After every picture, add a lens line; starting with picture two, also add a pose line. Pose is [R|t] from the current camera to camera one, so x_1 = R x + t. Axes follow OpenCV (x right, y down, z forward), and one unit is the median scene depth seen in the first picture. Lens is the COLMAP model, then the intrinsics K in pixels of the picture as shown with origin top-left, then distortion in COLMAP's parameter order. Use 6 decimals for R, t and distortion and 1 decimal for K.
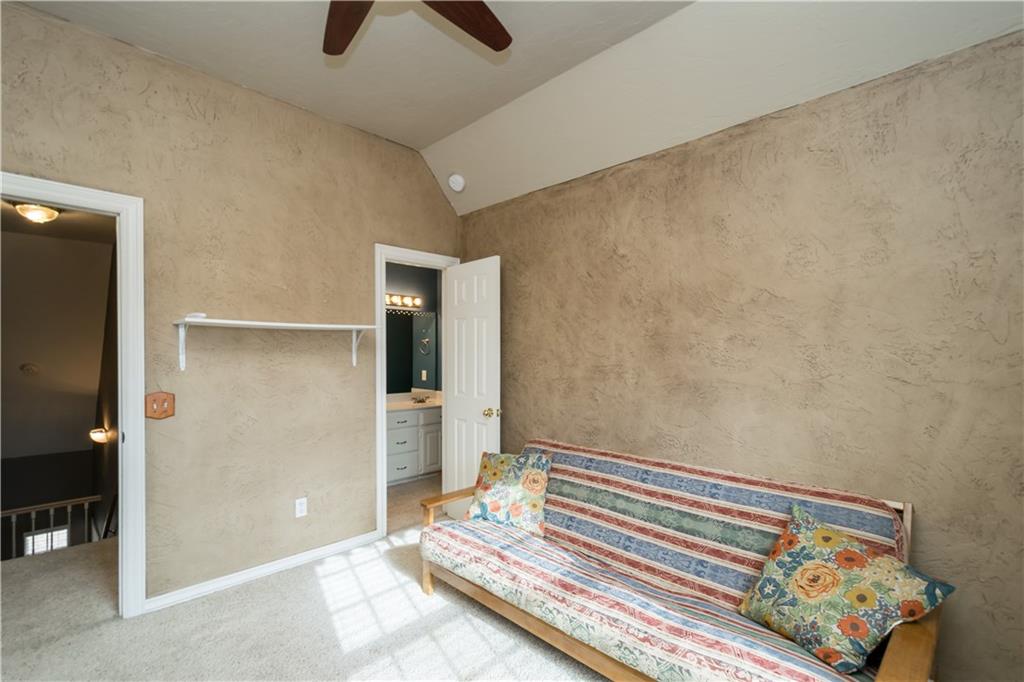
lens RADIAL K [[473.9, 0, 510.2], [0, 473.9, 350.0], [0, 0, 1]] dist [0.001186, -0.000715]
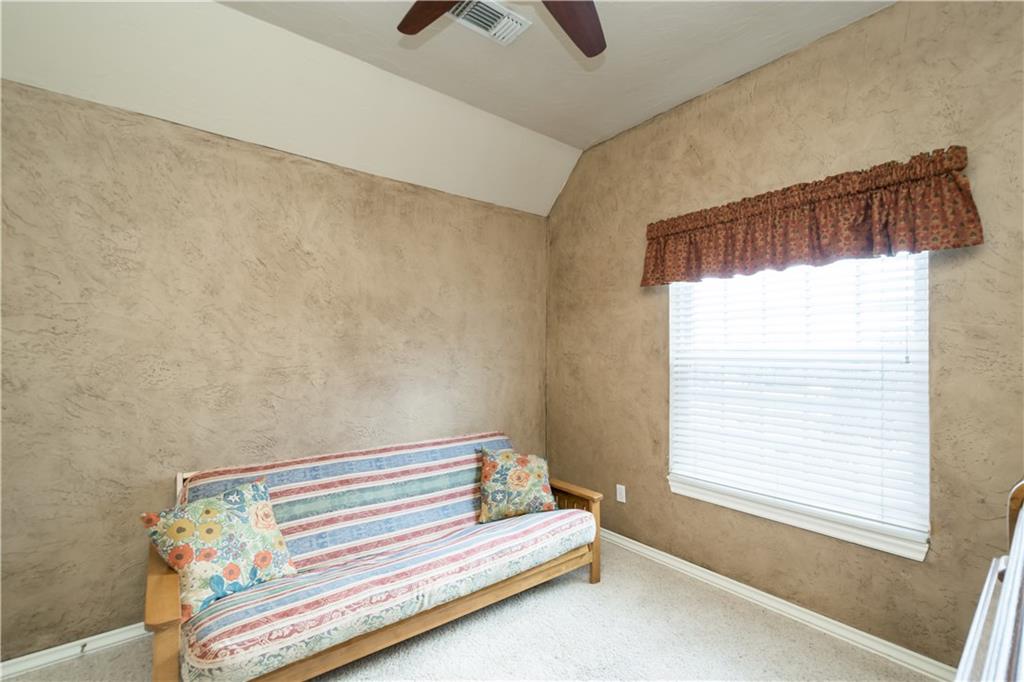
lens RADIAL K [[436.9, 0, 509.8], [0, 436.9, 341.0], [0, 0, 1]] dist [-0.002538, -0.000472]
pose [[0.113382, 0.023140, 0.993282, -0.648523], [-0.010716, 0.999699, -0.022066, -0.003638], [-0.993494, -0.008142, 0.113595, 0.527489]]
